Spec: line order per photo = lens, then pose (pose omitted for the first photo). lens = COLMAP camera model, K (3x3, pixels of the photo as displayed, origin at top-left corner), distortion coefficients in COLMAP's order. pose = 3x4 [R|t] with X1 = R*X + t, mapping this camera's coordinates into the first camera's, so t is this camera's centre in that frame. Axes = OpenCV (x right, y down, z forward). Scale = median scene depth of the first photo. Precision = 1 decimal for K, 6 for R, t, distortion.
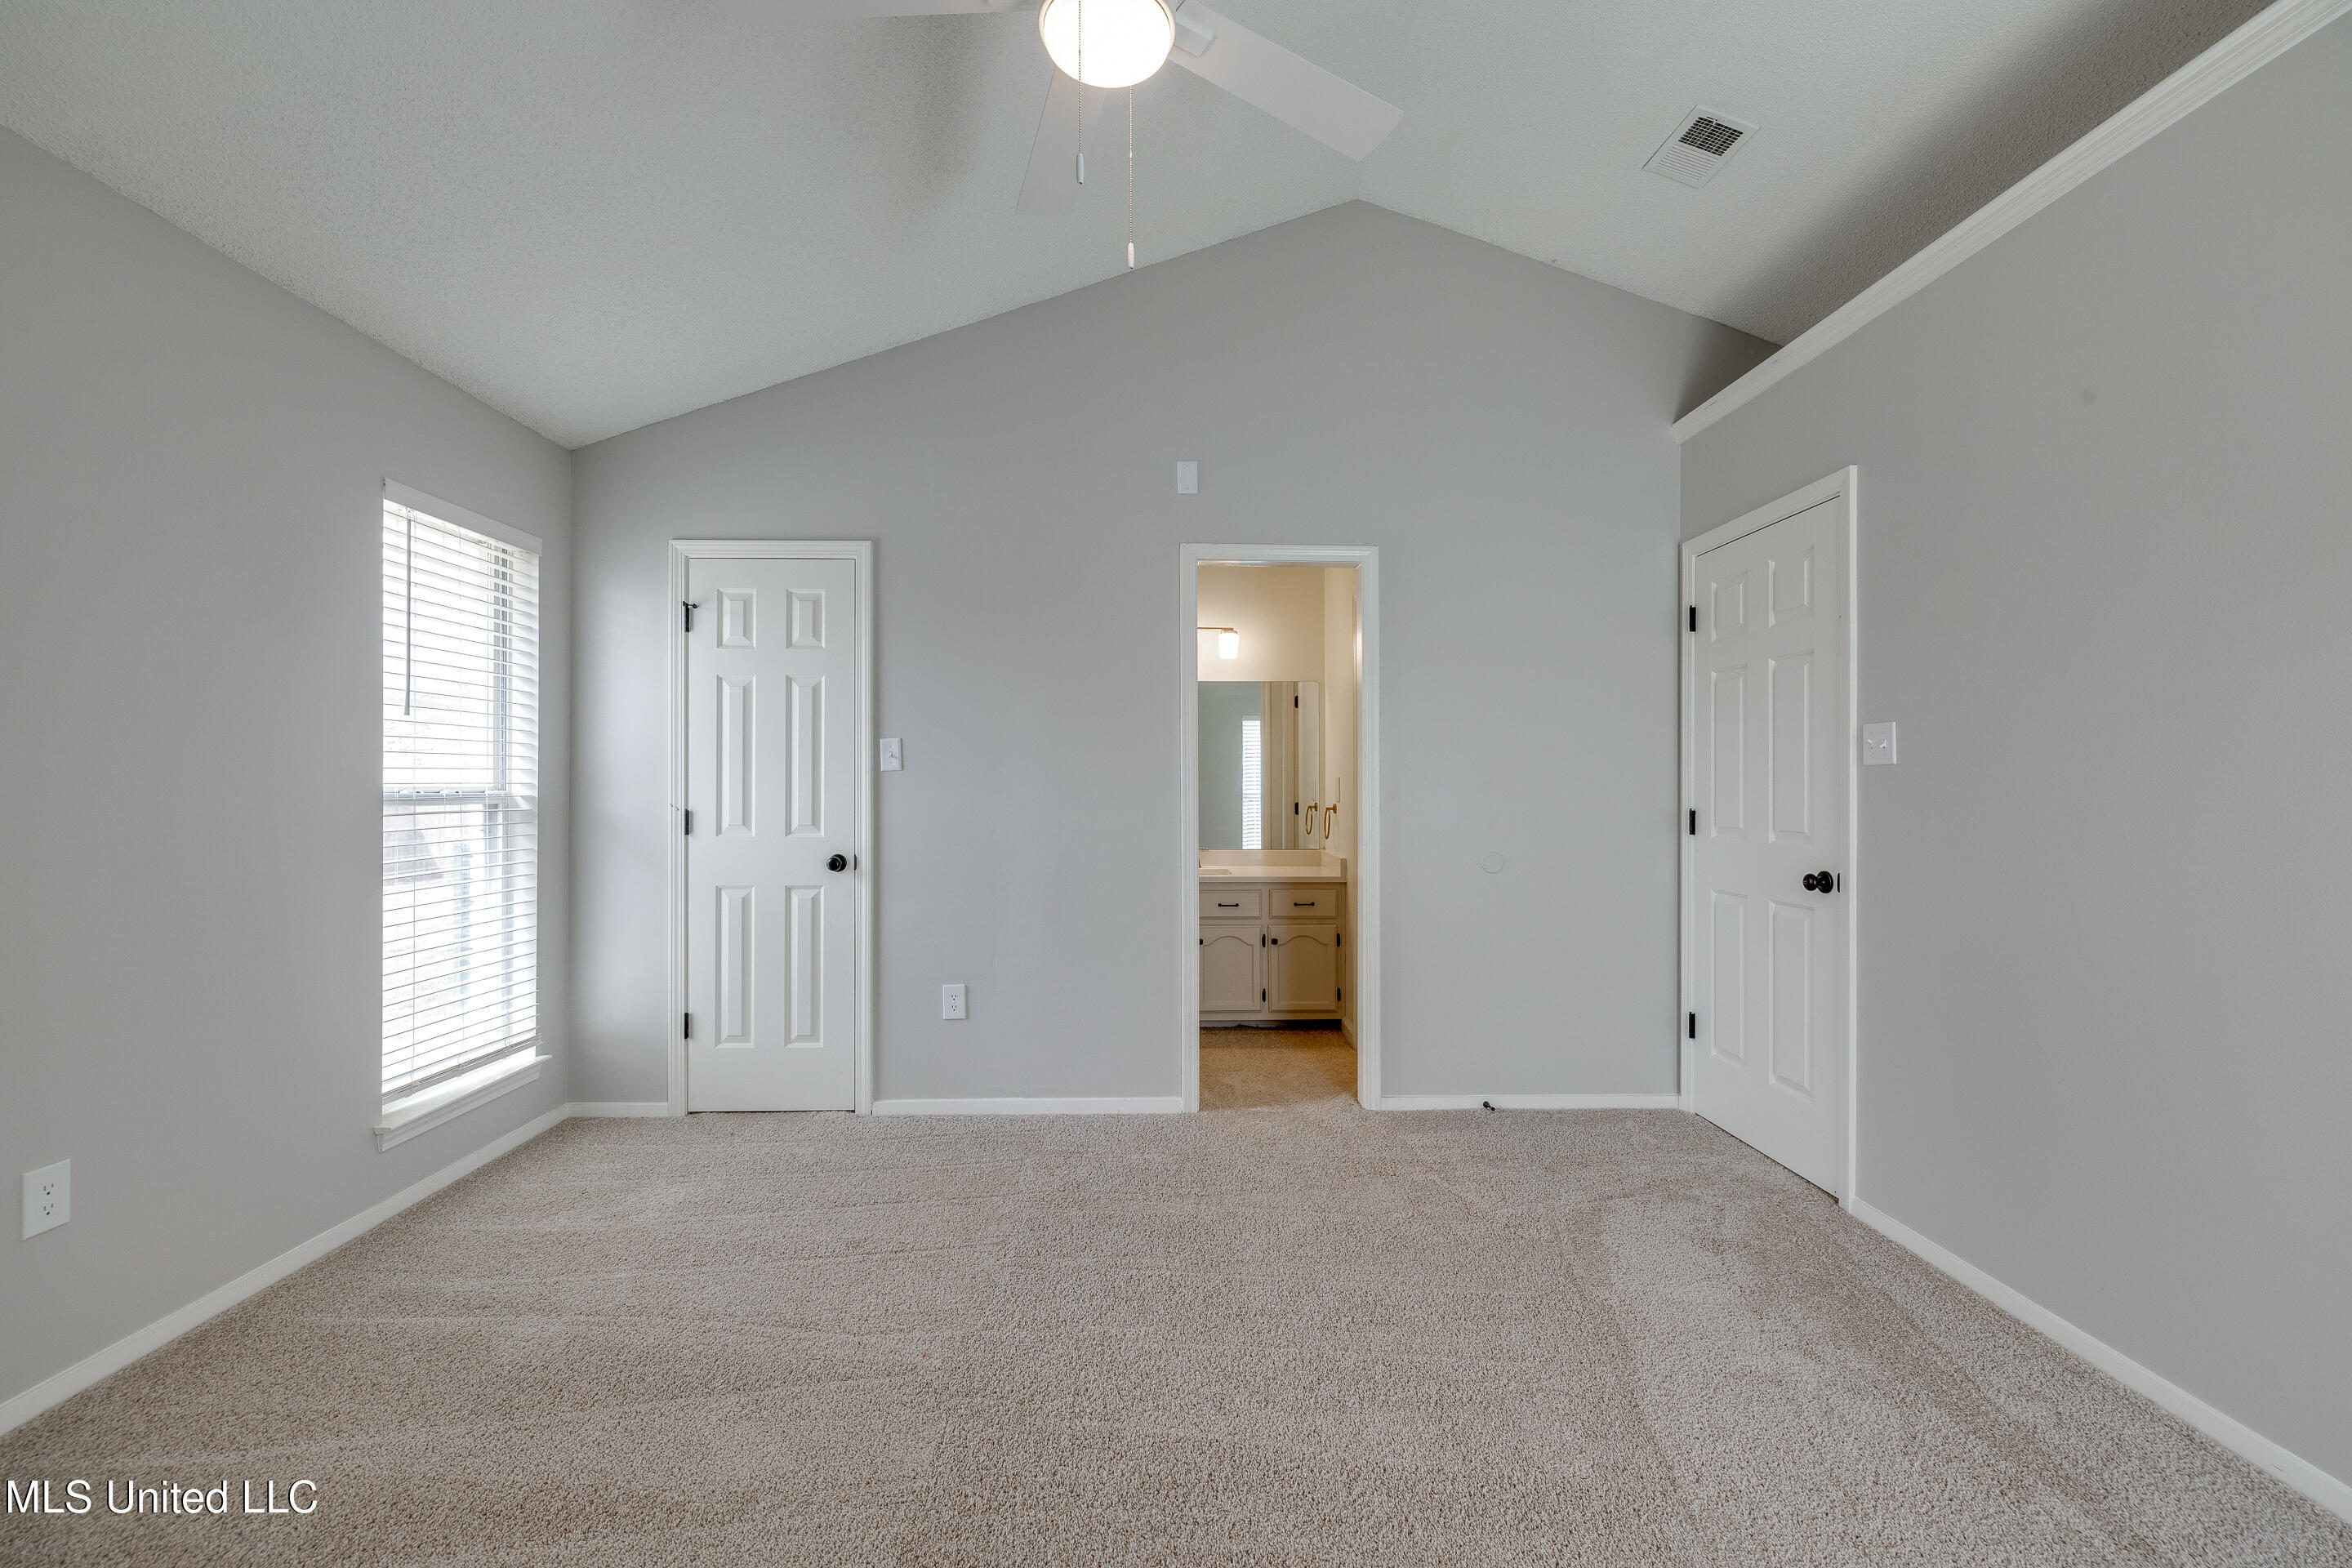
lens RADIAL K [[992.5, 0, 1151.2], [0, 992.5, 786.2], [0, 0, 1]] dist [0.002381, -0.000112]
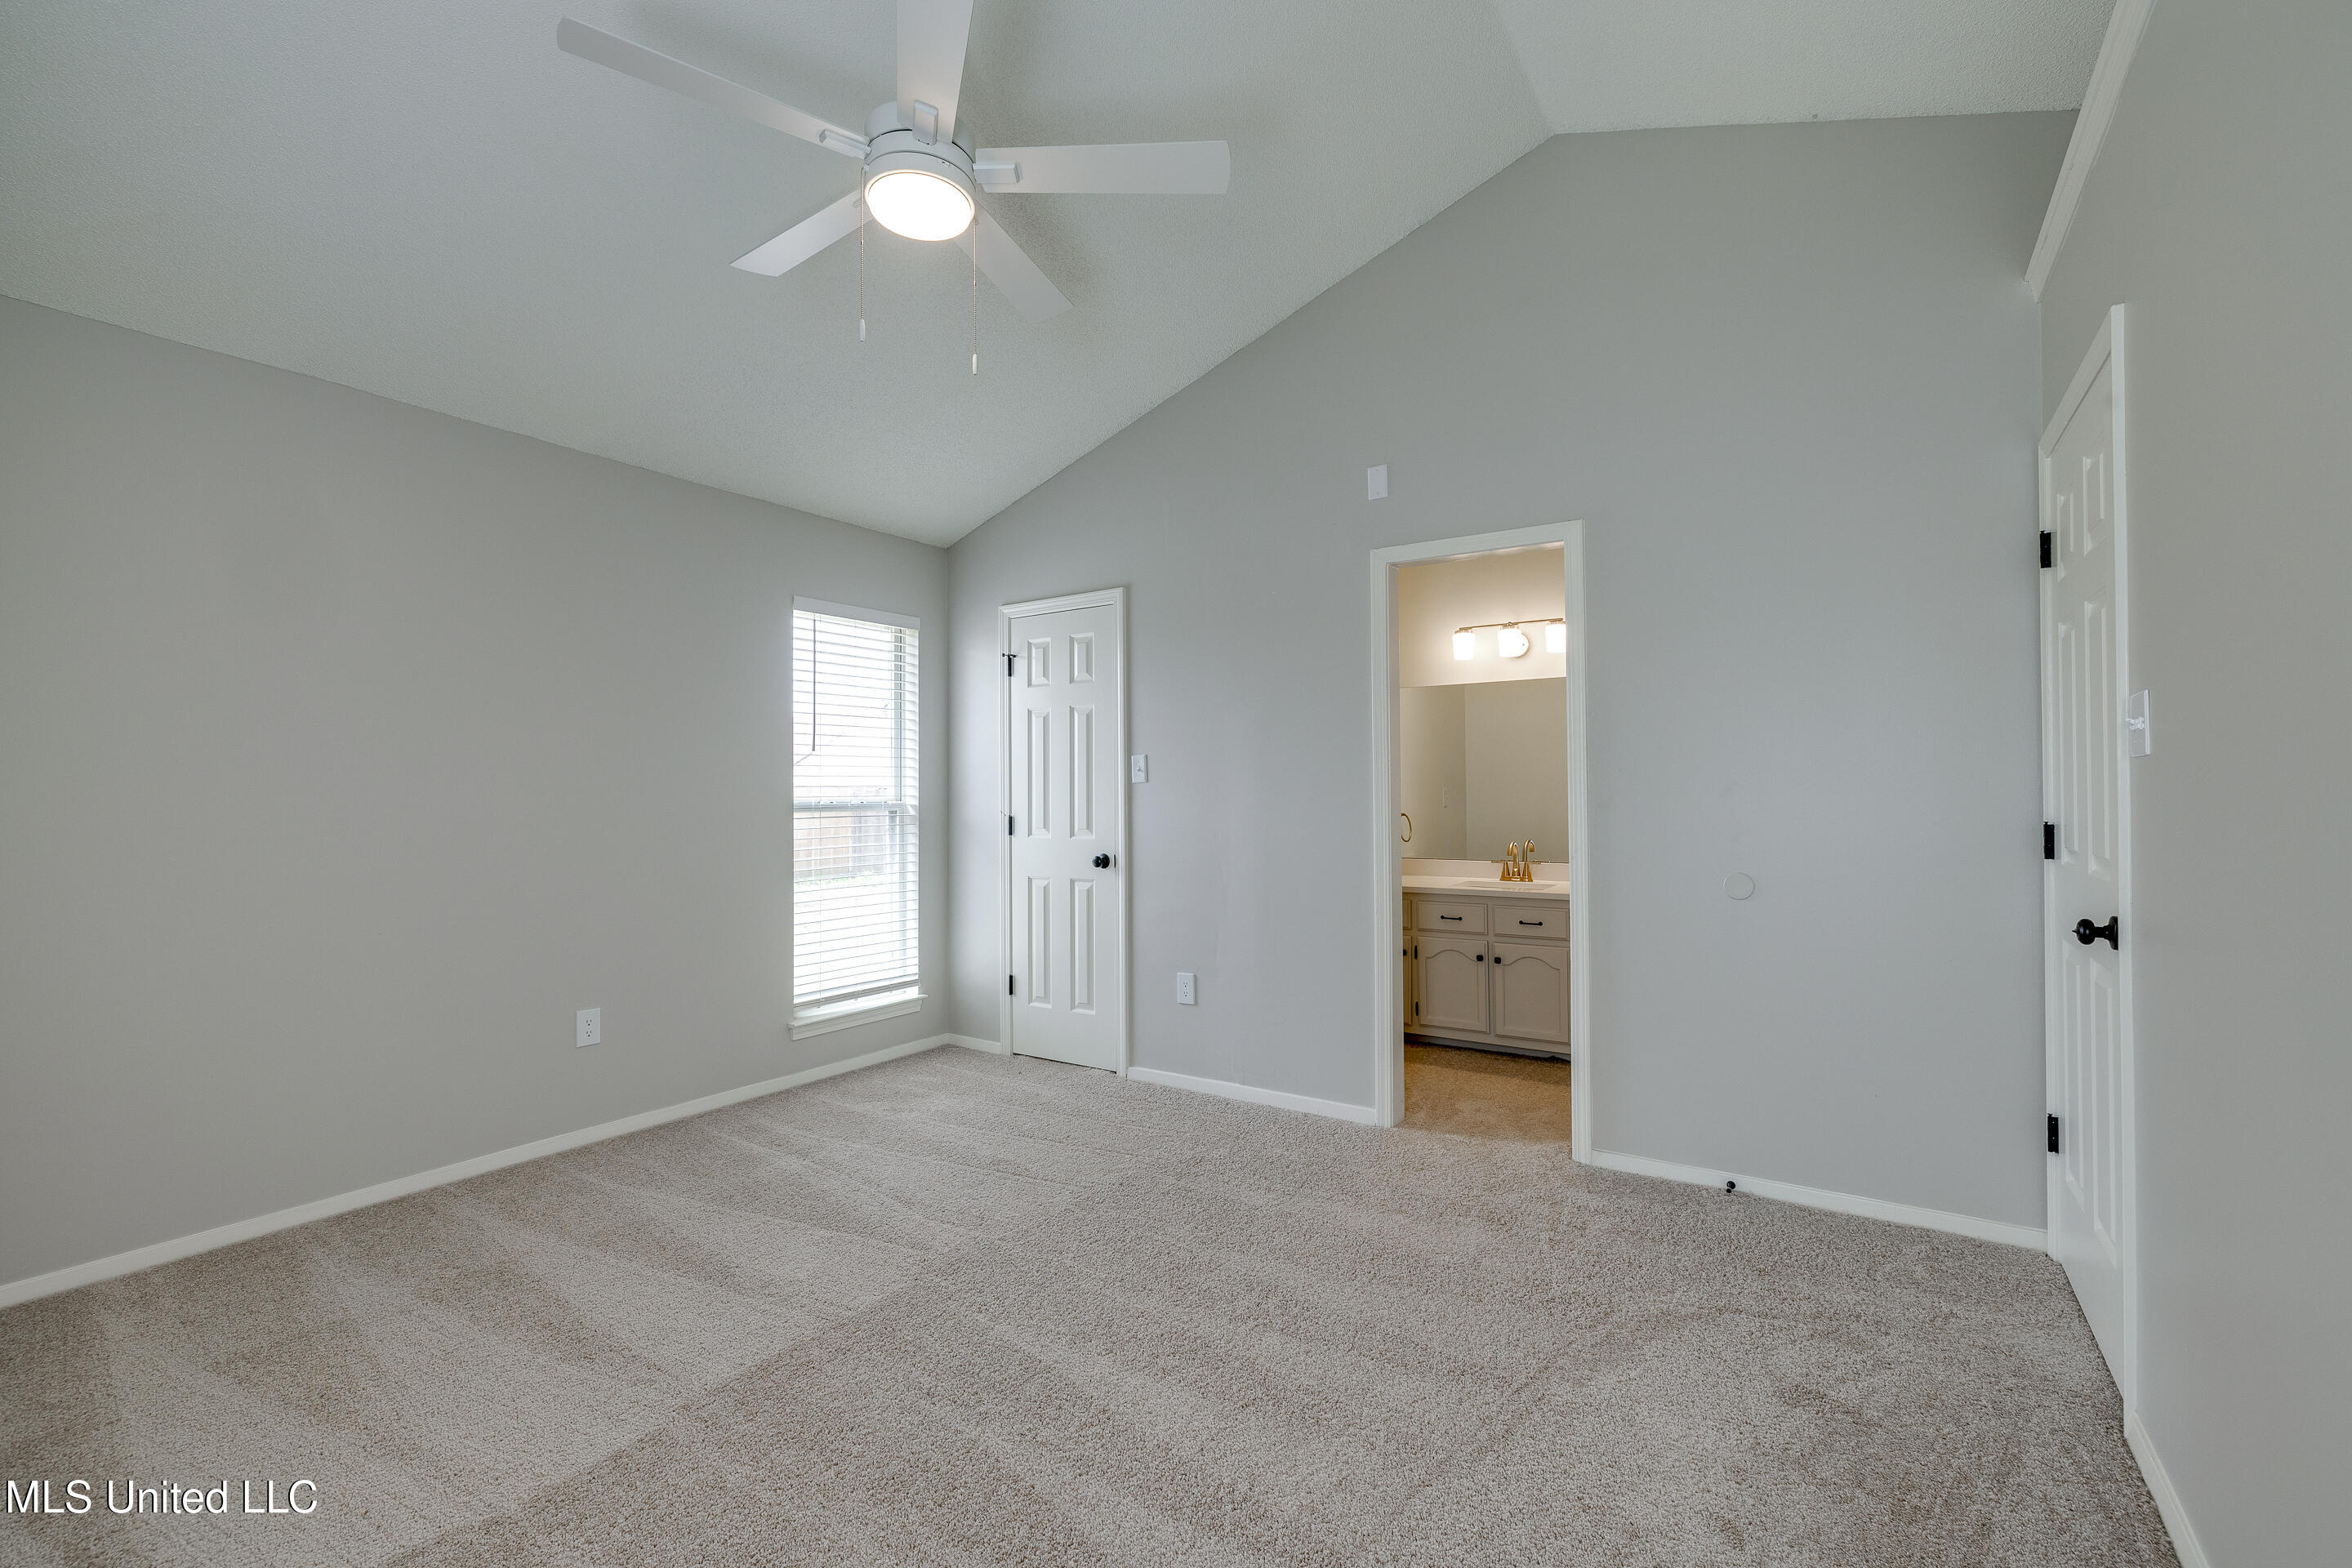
lens RADIAL K [[992.5, 0, 1151.2], [0, 992.5, 786.2], [0, 0, 1]] dist [0.002381, -0.000112]
pose [[0.814437, -0.012118, -0.580125, 0.426429], [0.007342, 0.999917, -0.010579, 0.000777], [0.580205, 0.004357, 0.814458, 0.065067]]
